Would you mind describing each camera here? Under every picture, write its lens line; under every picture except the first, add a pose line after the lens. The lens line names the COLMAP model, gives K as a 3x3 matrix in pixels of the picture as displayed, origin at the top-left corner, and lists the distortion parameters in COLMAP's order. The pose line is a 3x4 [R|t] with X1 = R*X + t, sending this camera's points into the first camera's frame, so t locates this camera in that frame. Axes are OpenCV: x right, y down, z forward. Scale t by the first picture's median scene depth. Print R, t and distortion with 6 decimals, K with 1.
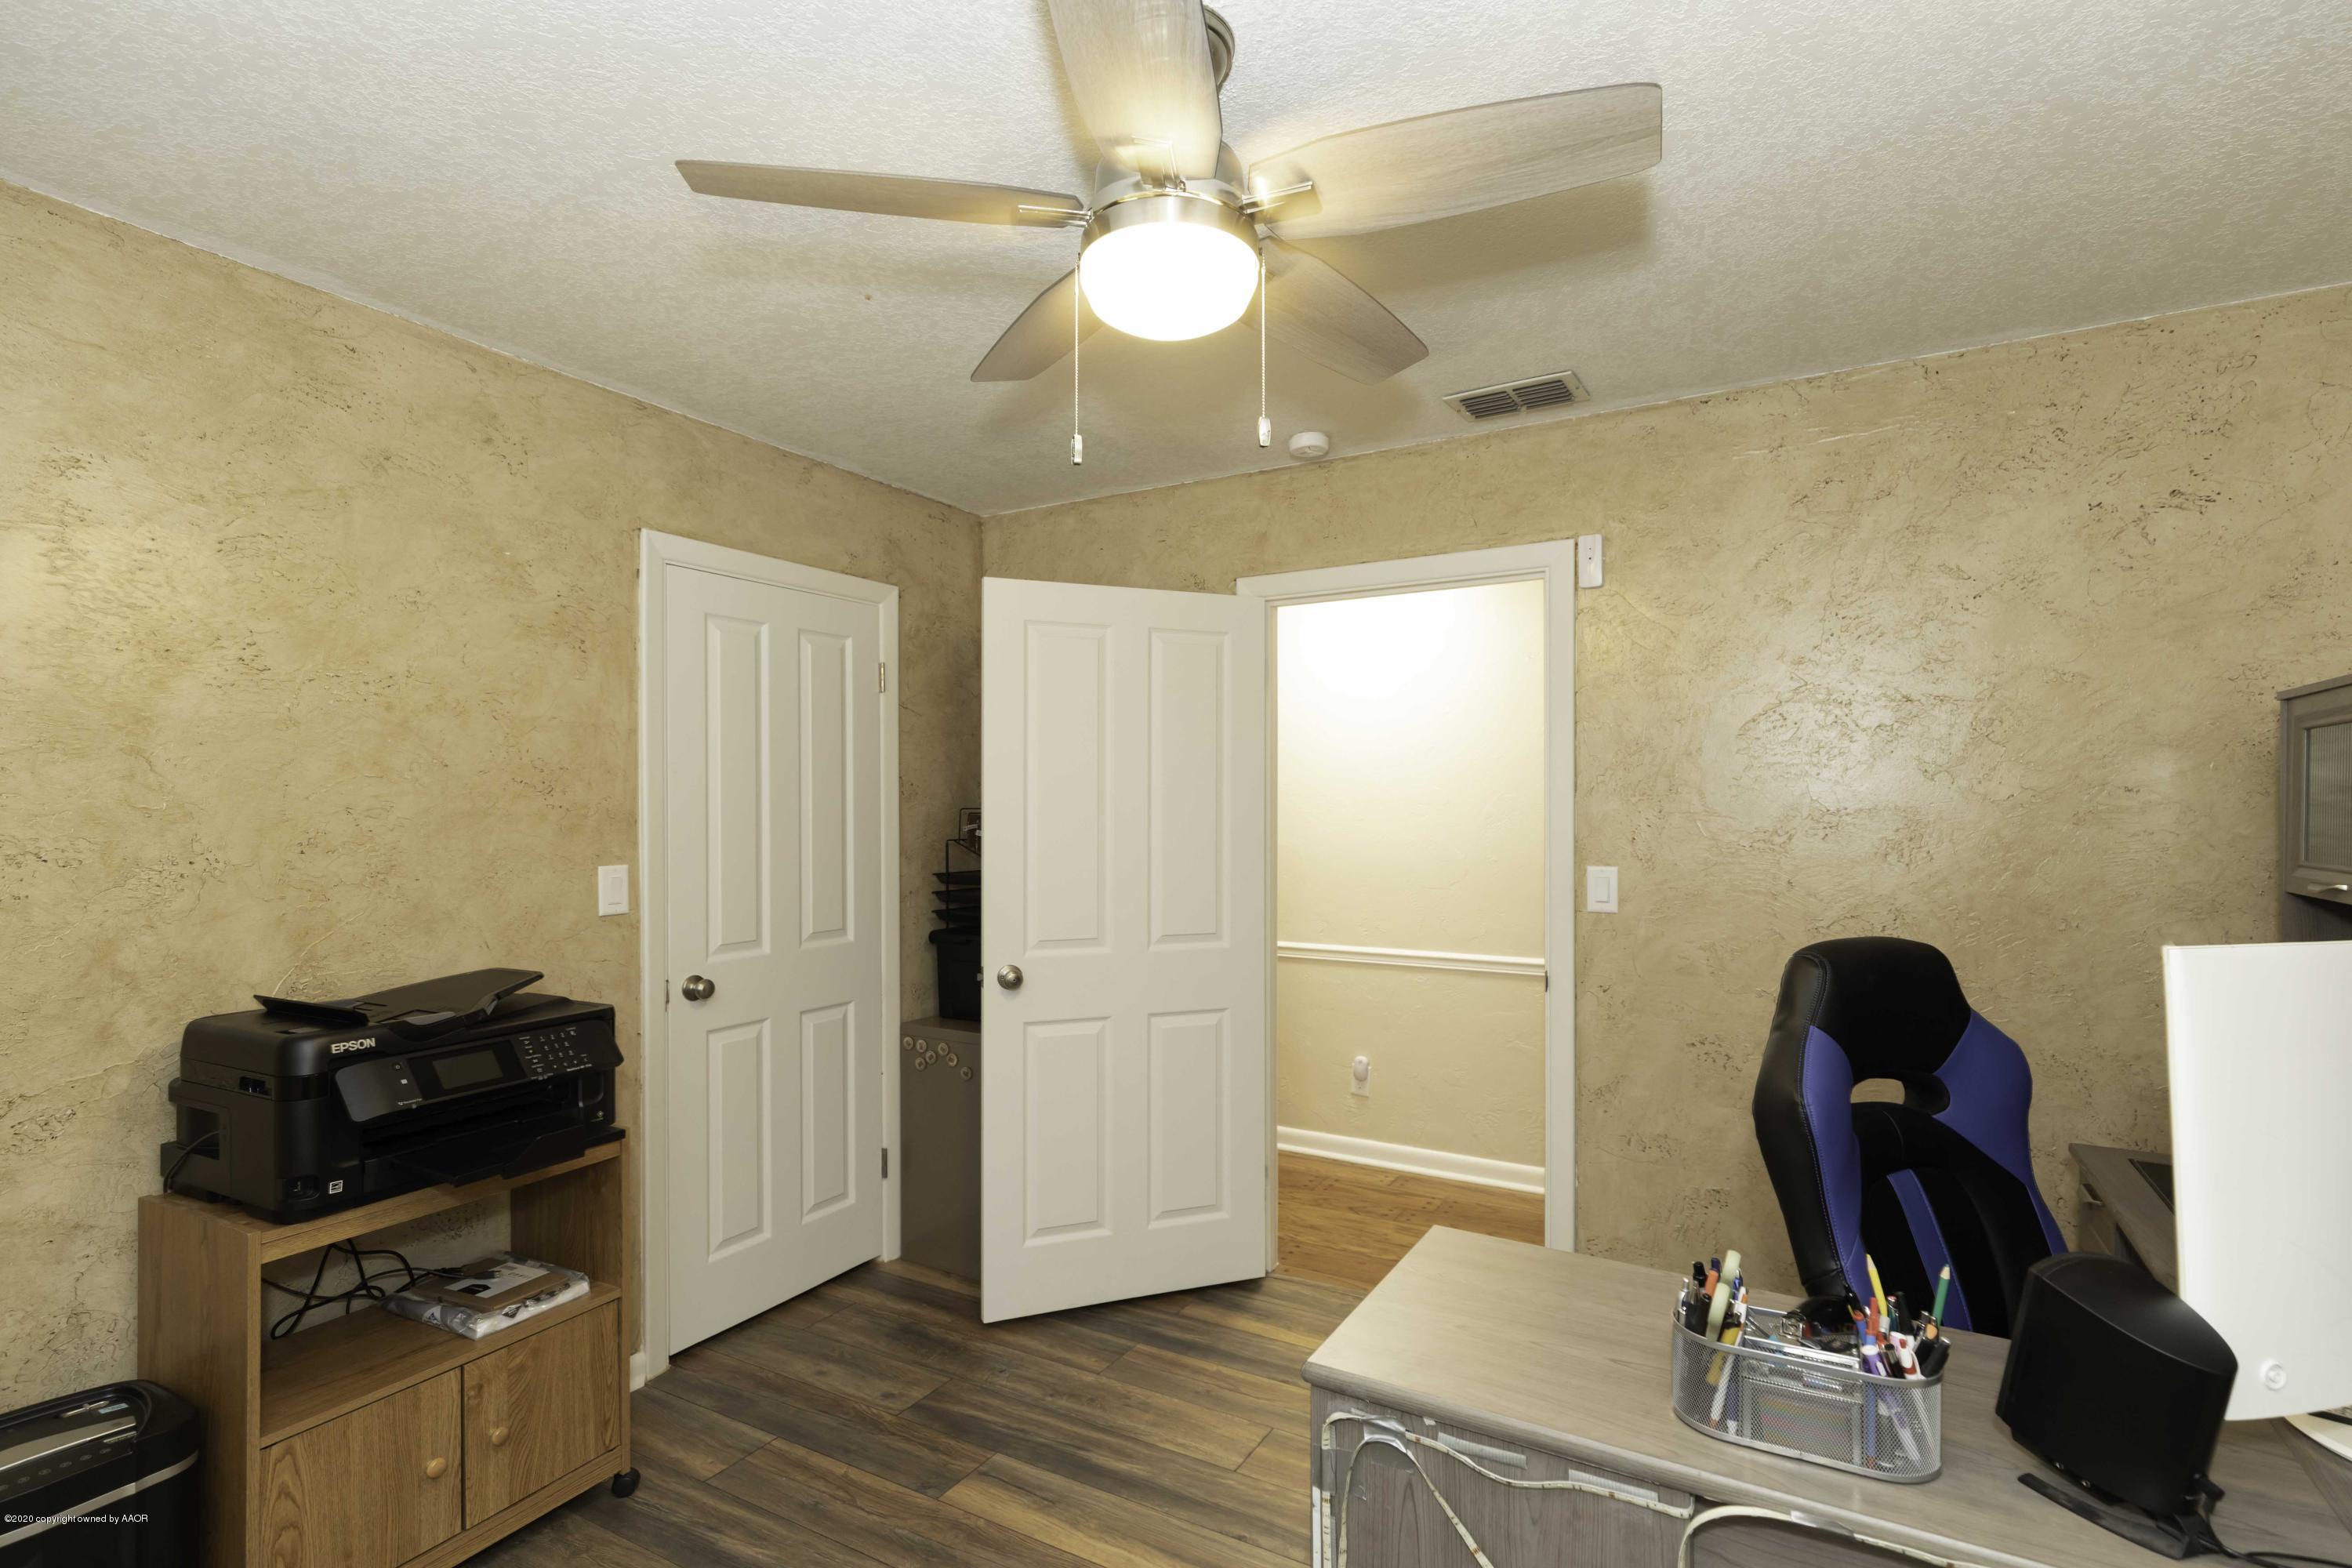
lens RADIAL K [[1085.4, 0, 1205.2], [0, 1085.4, 808.3], [0, 0, 1]] dist [0.006034, 0.000149]
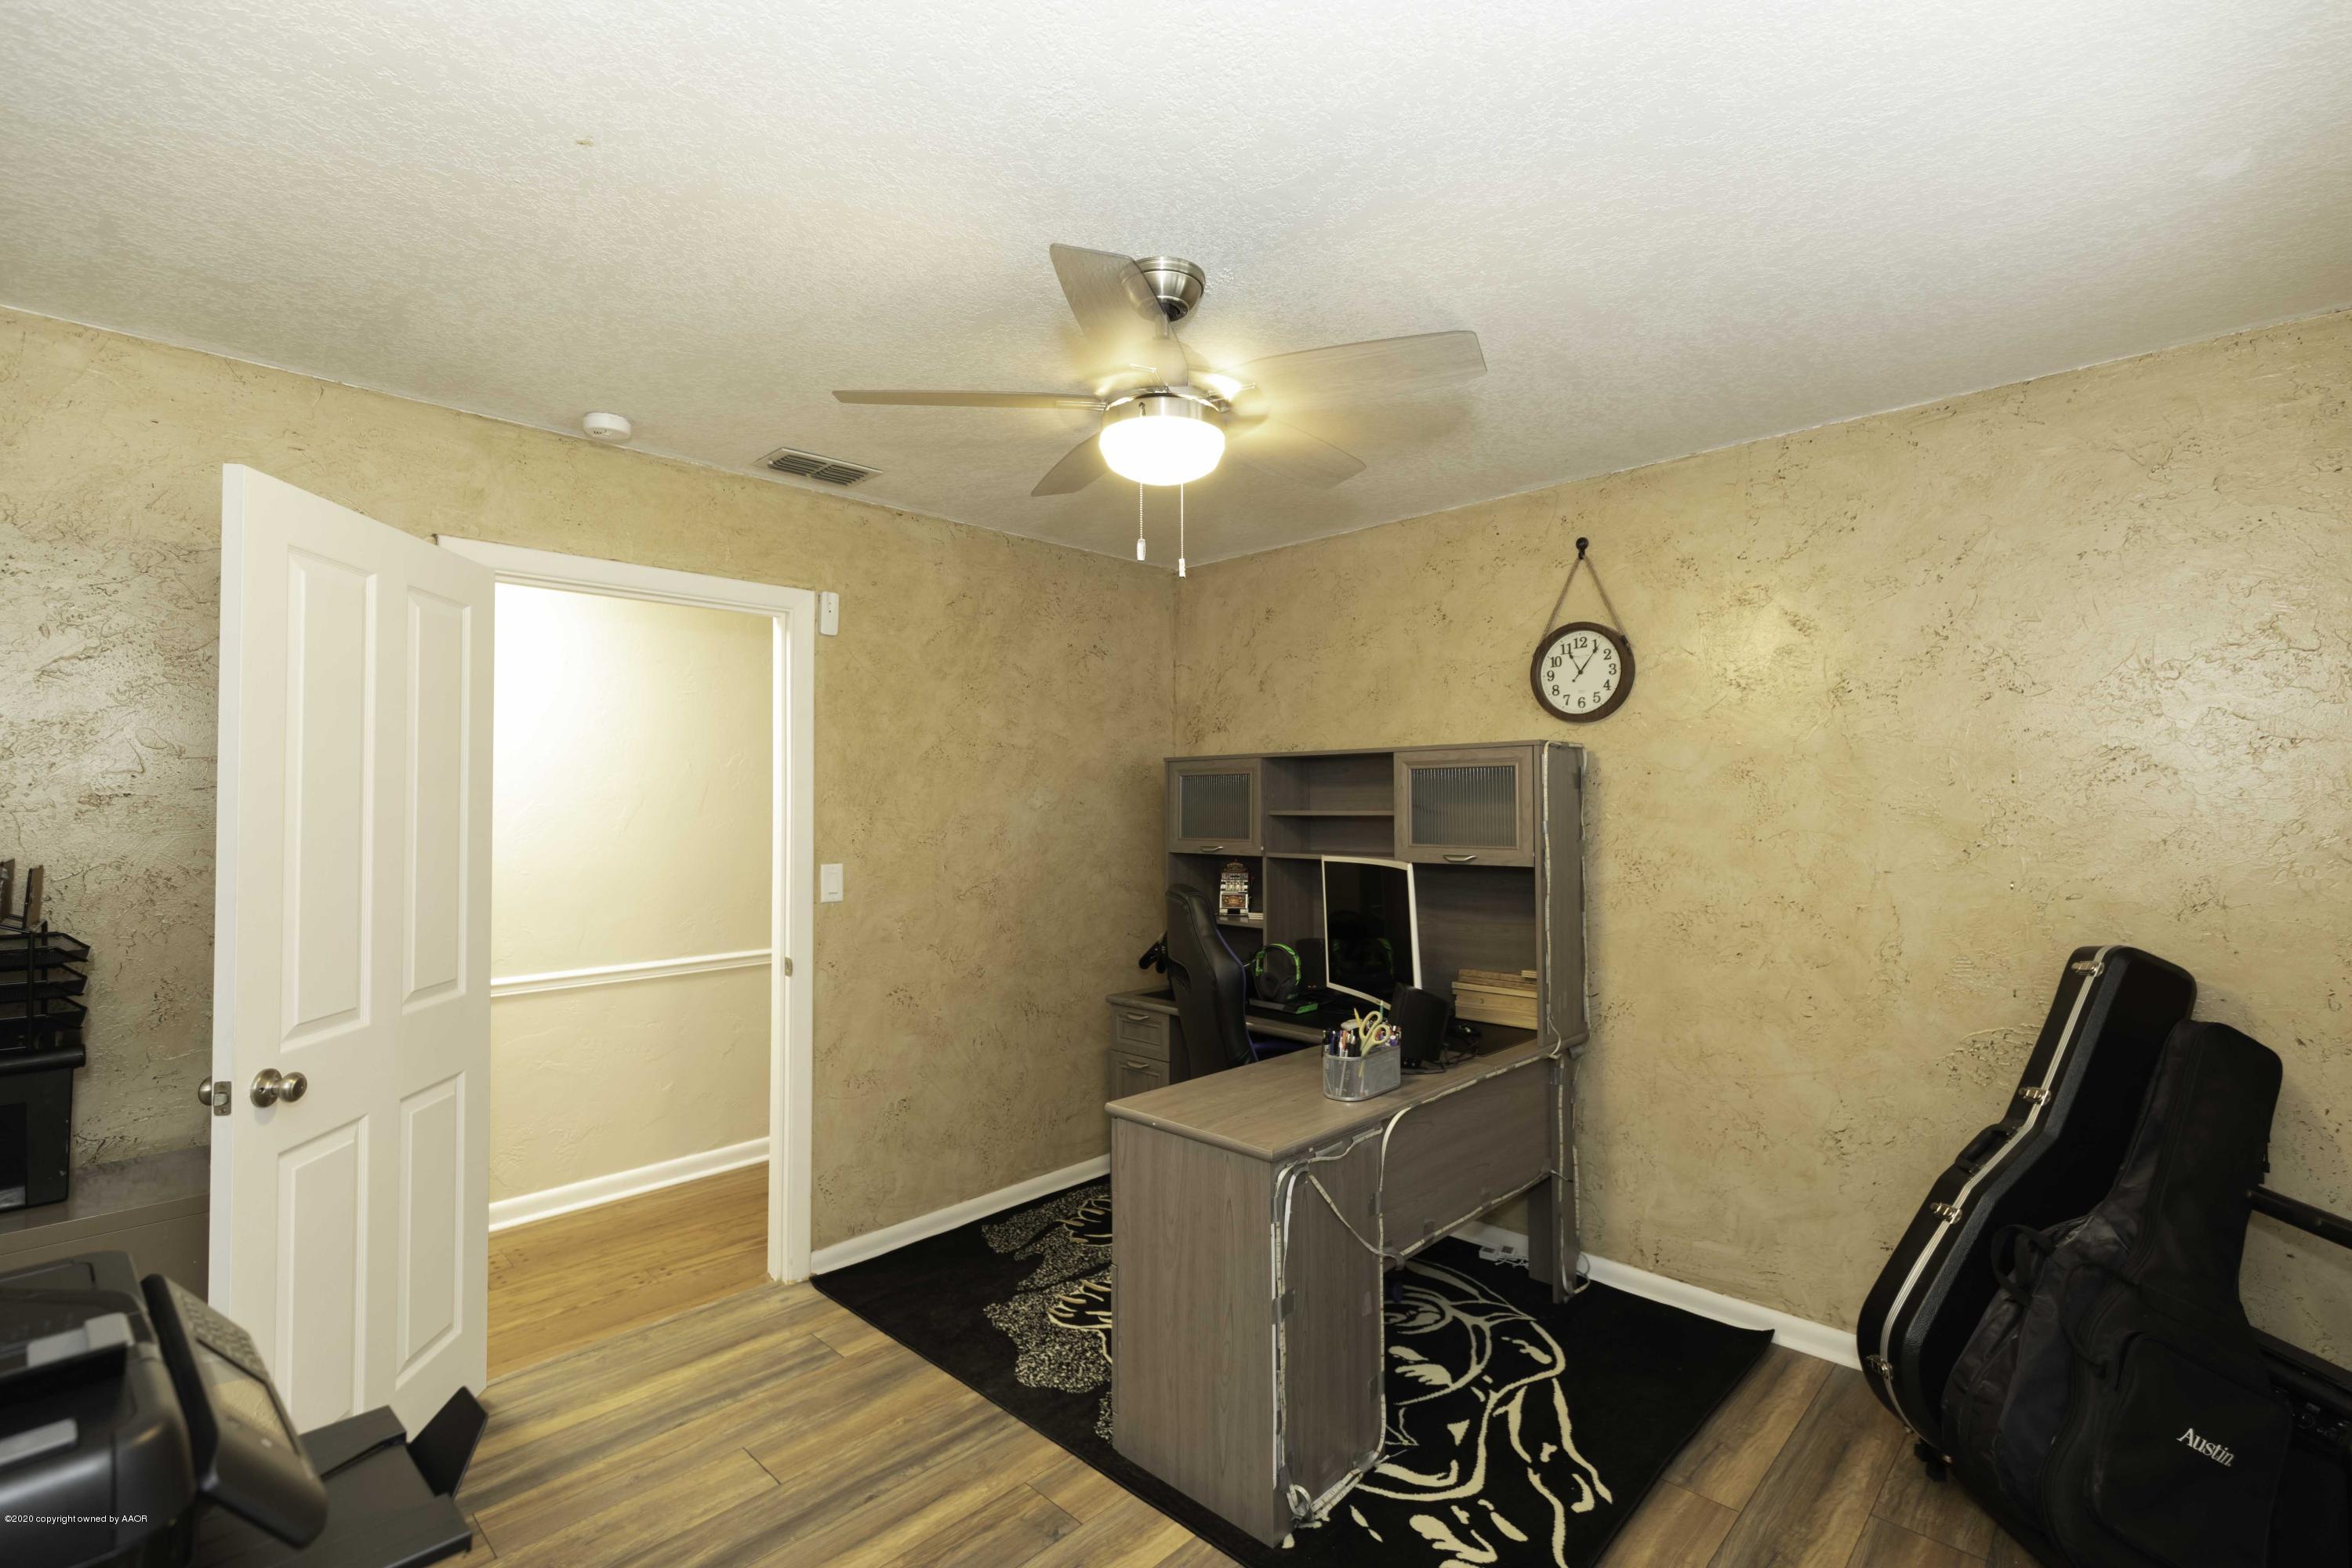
lens RADIAL K [[1062.8, 0, 1172.7], [0, 1062.8, 781.3], [0, 0, 1]] dist [0.004710, -0.001162]
pose [[0.252793, 0.019276, 0.967328, -0.717545], [0.004796, 0.999764, -0.021176, -0.012685], [-0.967508, 0.009992, 0.252641, 0.337653]]
